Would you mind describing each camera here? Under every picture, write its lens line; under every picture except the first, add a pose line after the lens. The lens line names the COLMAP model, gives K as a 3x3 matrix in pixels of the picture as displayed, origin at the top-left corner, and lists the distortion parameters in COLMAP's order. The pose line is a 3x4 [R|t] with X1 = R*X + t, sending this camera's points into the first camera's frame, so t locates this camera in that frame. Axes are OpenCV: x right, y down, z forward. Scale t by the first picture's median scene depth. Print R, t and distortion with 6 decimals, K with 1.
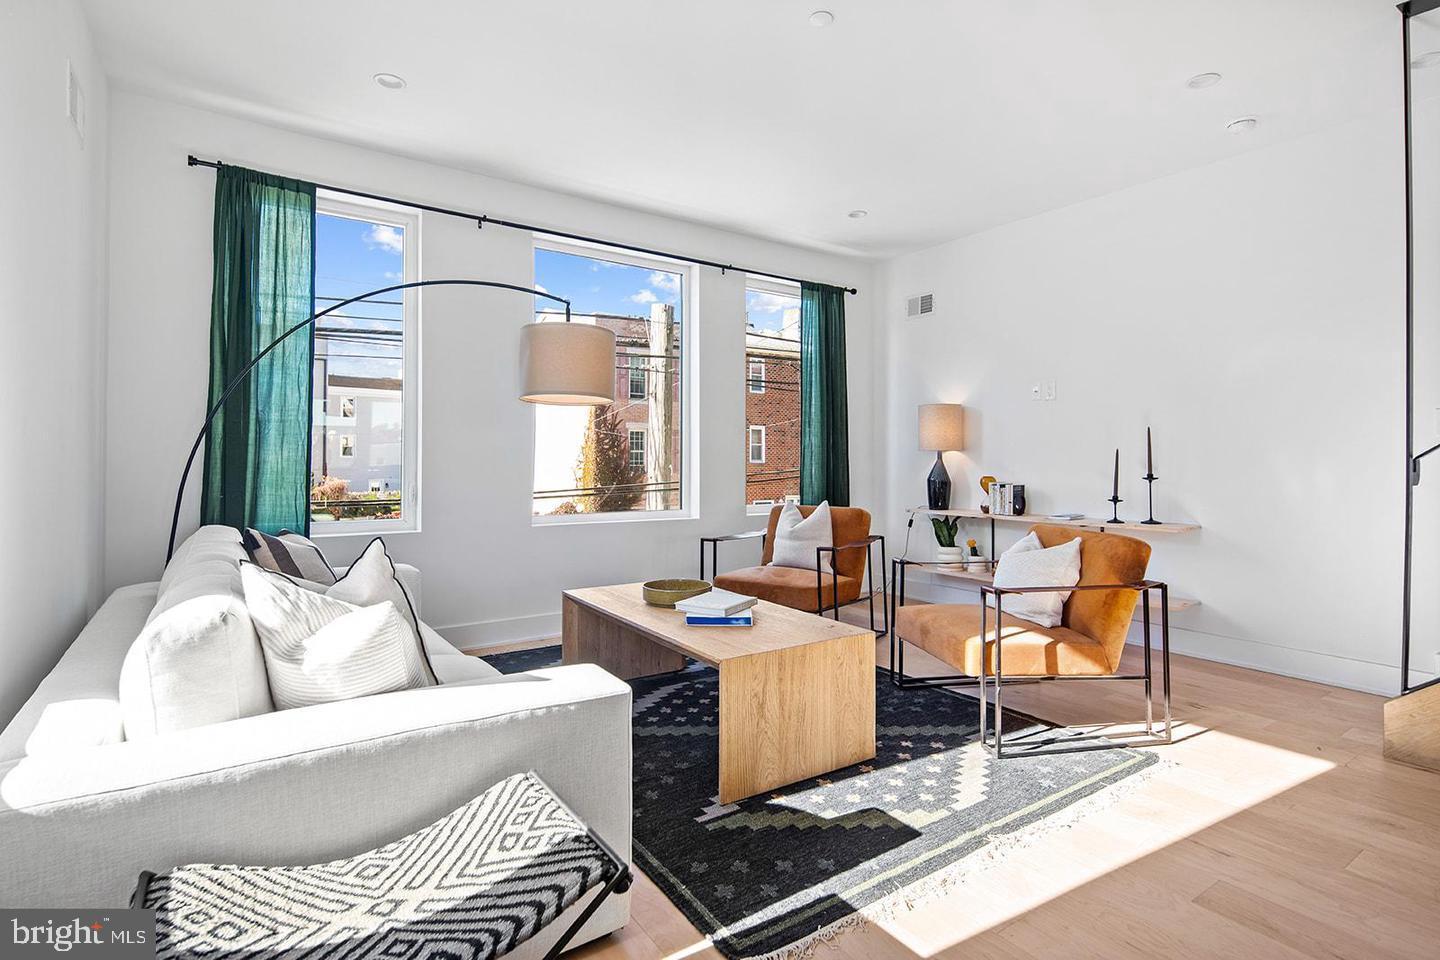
lens RADIAL K [[709.4, 0, 714.9], [0, 709.4, 462.3], [0, 0, 1]] dist [-0.000589, 0.000168]
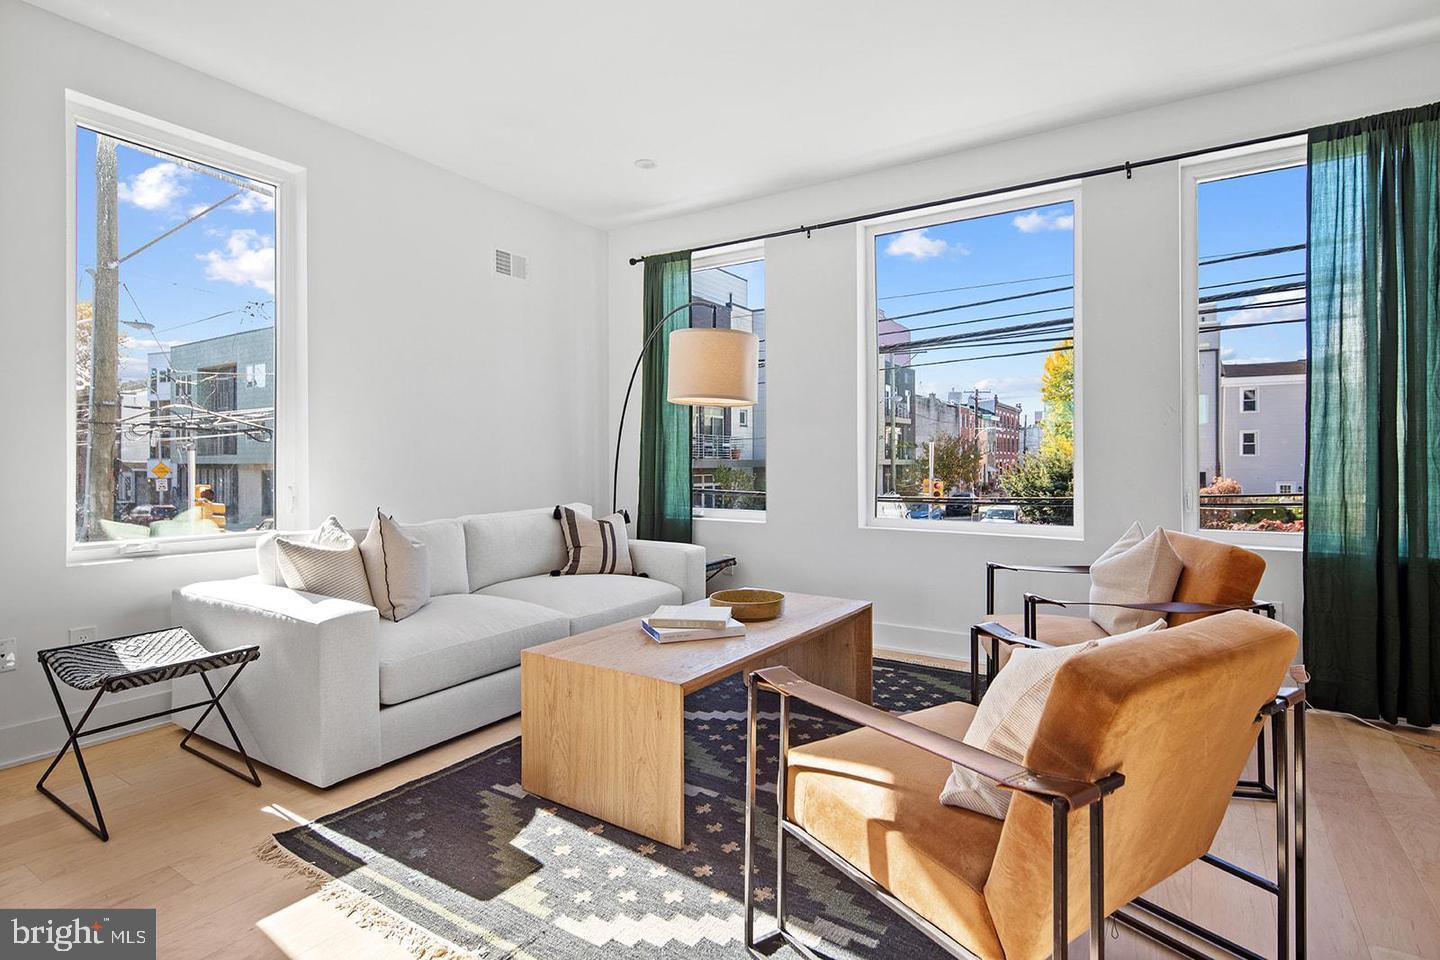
lens RADIAL K [[727.1, 0, 722.8], [0, 727.1, 454.9], [0, 0, 1]] dist [0.001876, 0.000545]
pose [[0.383003, -0.010930, -0.923682, 0.760888], [0.002199, 0.999938, -0.010920, 0.002872], [0.923744, 0.002151, 0.383003, 0.586726]]
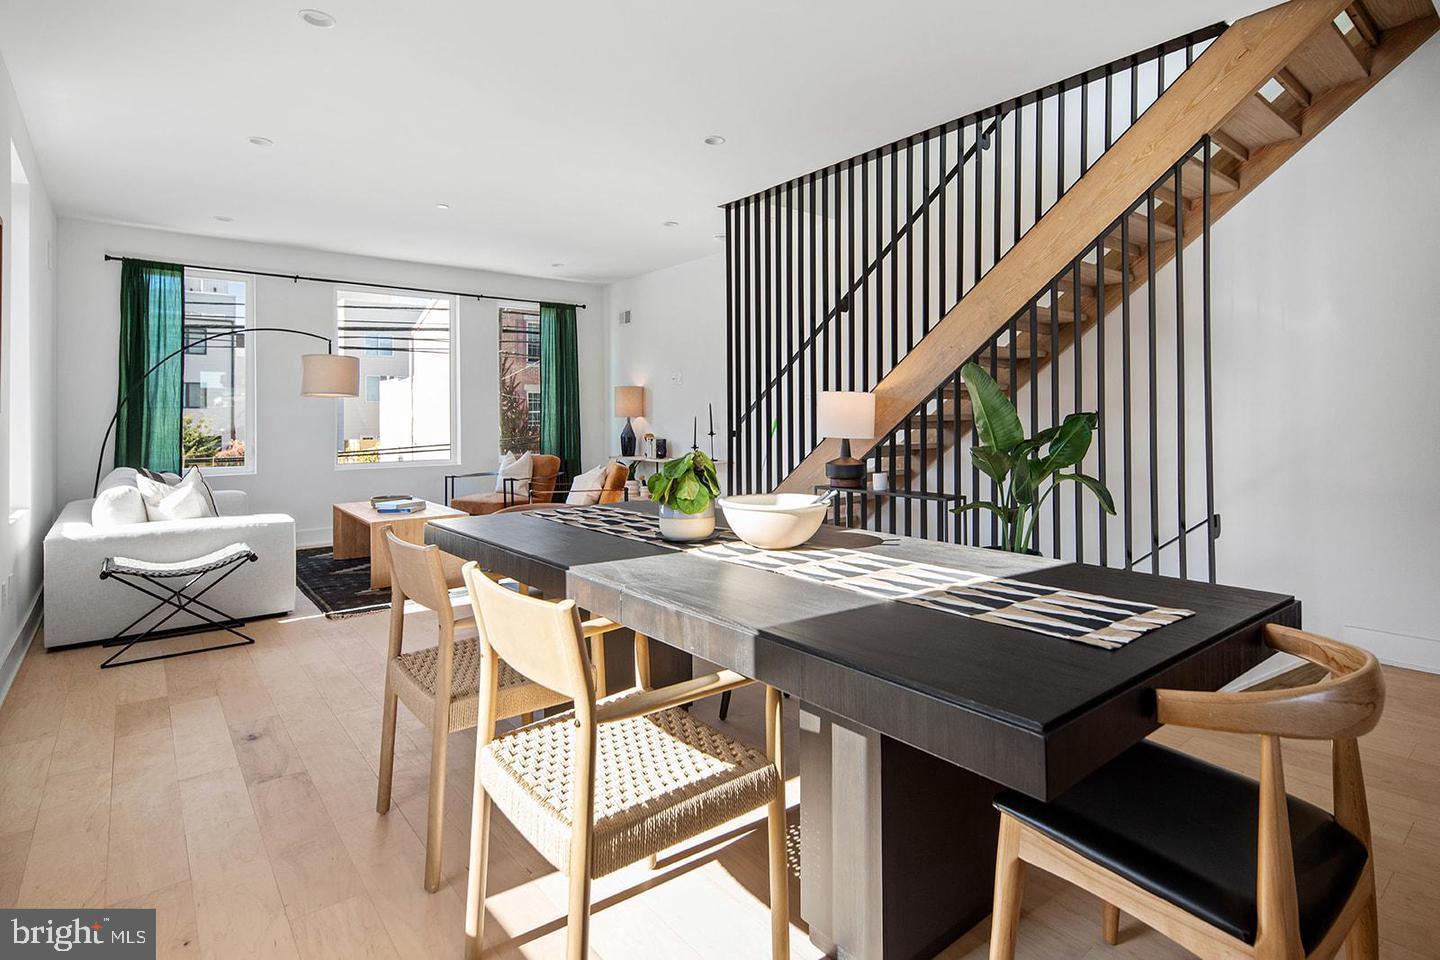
lens RADIAL K [[741.7, 0, 713.8], [0, 741.7, 413.4], [0, 0, 1]] dist [-0.001294, 0.000127]
pose [[0.997695, -0.012734, 0.066653, 0.606174], [0.013214, 0.999890, -0.006769, -0.016735], [-0.066560, 0.007634, 0.997753, -0.888072]]
